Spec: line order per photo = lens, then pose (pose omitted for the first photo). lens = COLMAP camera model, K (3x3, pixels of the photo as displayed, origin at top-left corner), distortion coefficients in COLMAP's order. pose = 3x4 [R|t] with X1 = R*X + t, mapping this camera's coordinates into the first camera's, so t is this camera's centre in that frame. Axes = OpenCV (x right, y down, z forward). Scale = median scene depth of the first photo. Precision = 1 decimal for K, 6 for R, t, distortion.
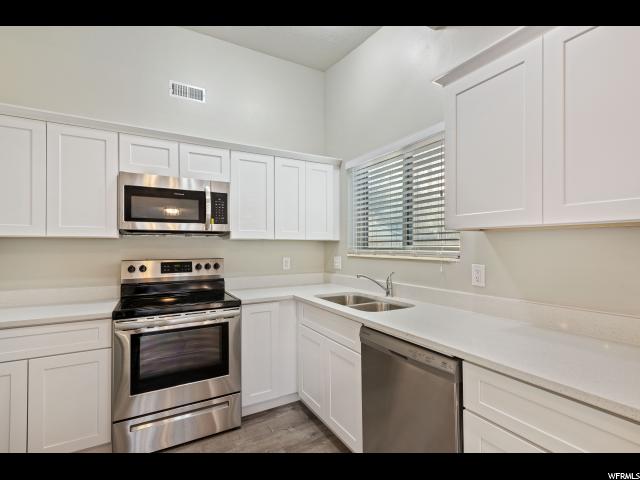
lens RADIAL K [[307.4, 0, 324.1], [0, 307.4, 244.8], [0, 0, 1]] dist [0.010508, -0.000635]
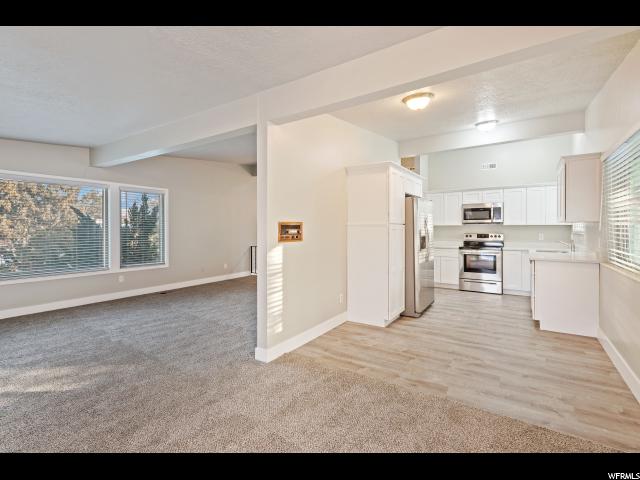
lens RADIAL K [[307.4, 0, 320.2], [0, 307.4, 235.4], [0, 0, 1]] dist [0.010508, -0.000635]
pose [[0.451406, 0.018193, -0.892133, 1.303472], [0.007173, 0.999686, 0.024016, -0.006836], [0.892290, -0.017240, 0.451134, -1.498765]]
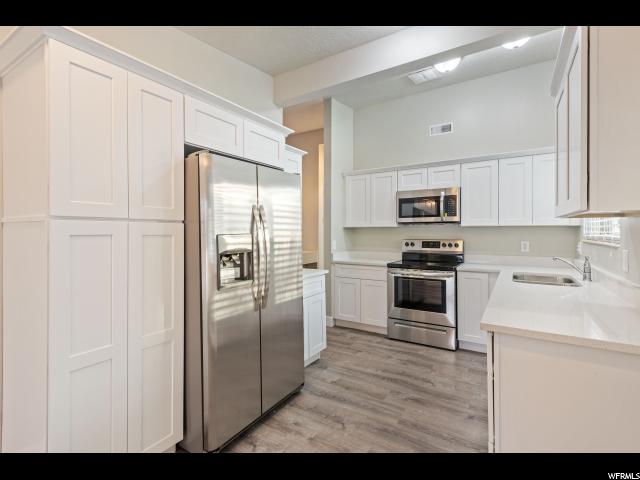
lens RADIAL K [[307.4, 0, 322.4], [0, 307.4, 234.8], [0, 0, 1]] dist [0.010508, -0.000635]
pose [[0.473297, 0.009017, -0.880857, 0.683203], [0.004197, 0.999913, 0.012491, 0.000287], [0.880893, -0.009609, 0.473218, -0.252659]]
